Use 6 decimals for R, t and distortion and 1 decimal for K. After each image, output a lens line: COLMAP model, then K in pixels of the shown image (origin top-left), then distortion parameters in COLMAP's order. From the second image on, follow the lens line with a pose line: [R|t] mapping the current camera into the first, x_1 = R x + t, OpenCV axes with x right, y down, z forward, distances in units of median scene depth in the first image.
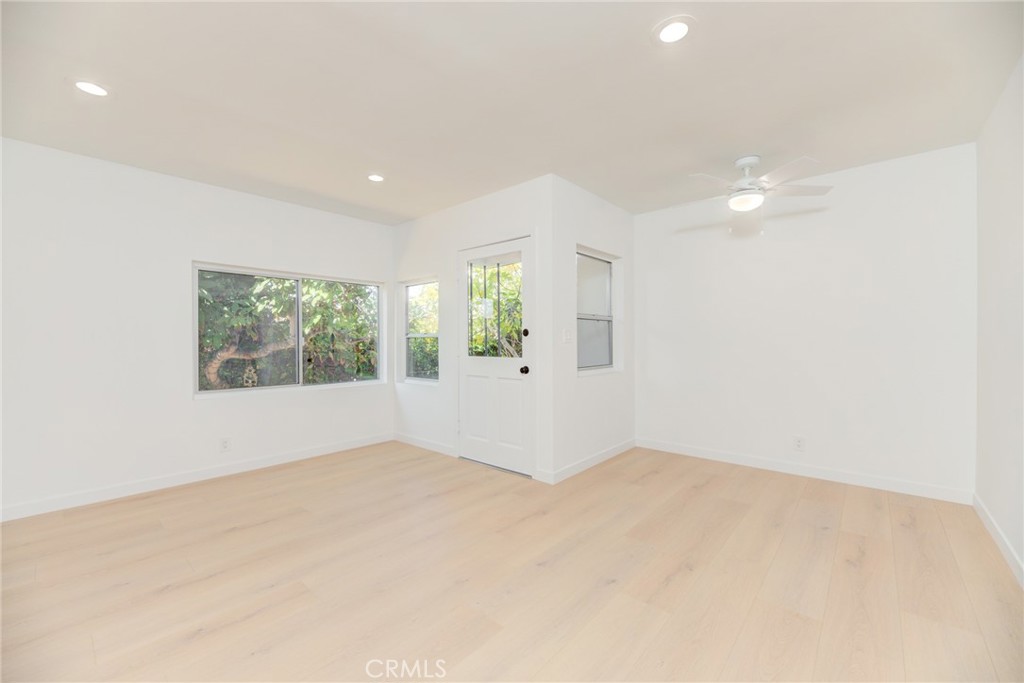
lens RADIAL K [[413.4, 0, 512.0], [0, 413.4, 341.5], [0, 0, 1]] dist [-0.000103, -0.000148]
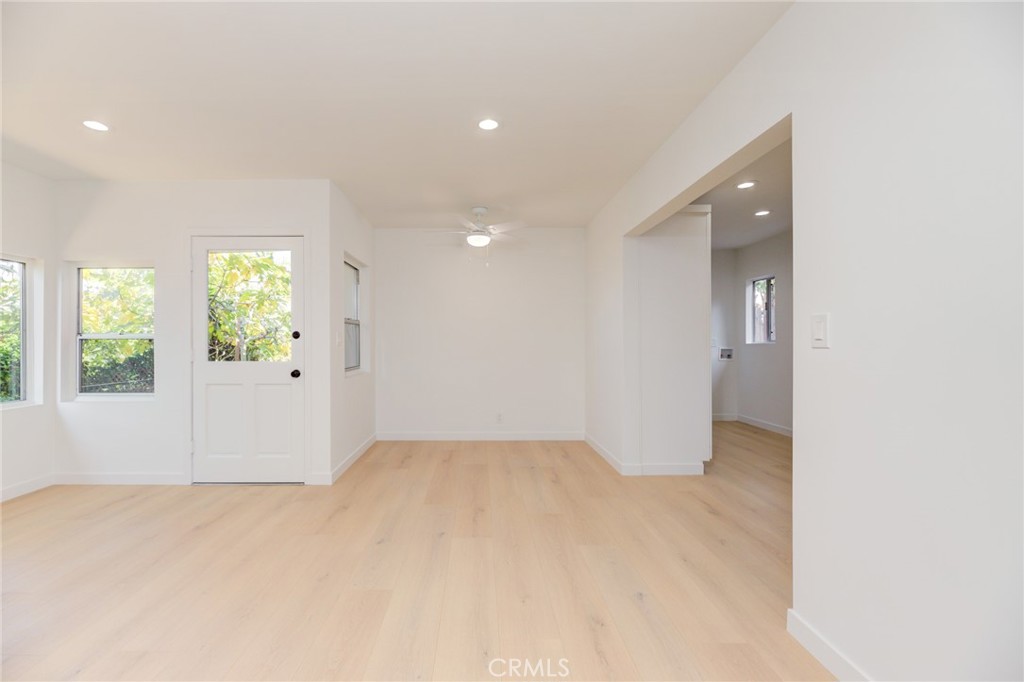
lens RADIAL K [[426.0, 0, 483.3], [0, 426.0, 338.8], [0, 0, 1]] dist [-0.001142, -0.000287]
pose [[0.747418, 0.008302, 0.664302, -0.291875], [0.000272, 0.999918, -0.012802, -0.000118], [-0.664354, 0.009749, 0.747354, -0.034562]]
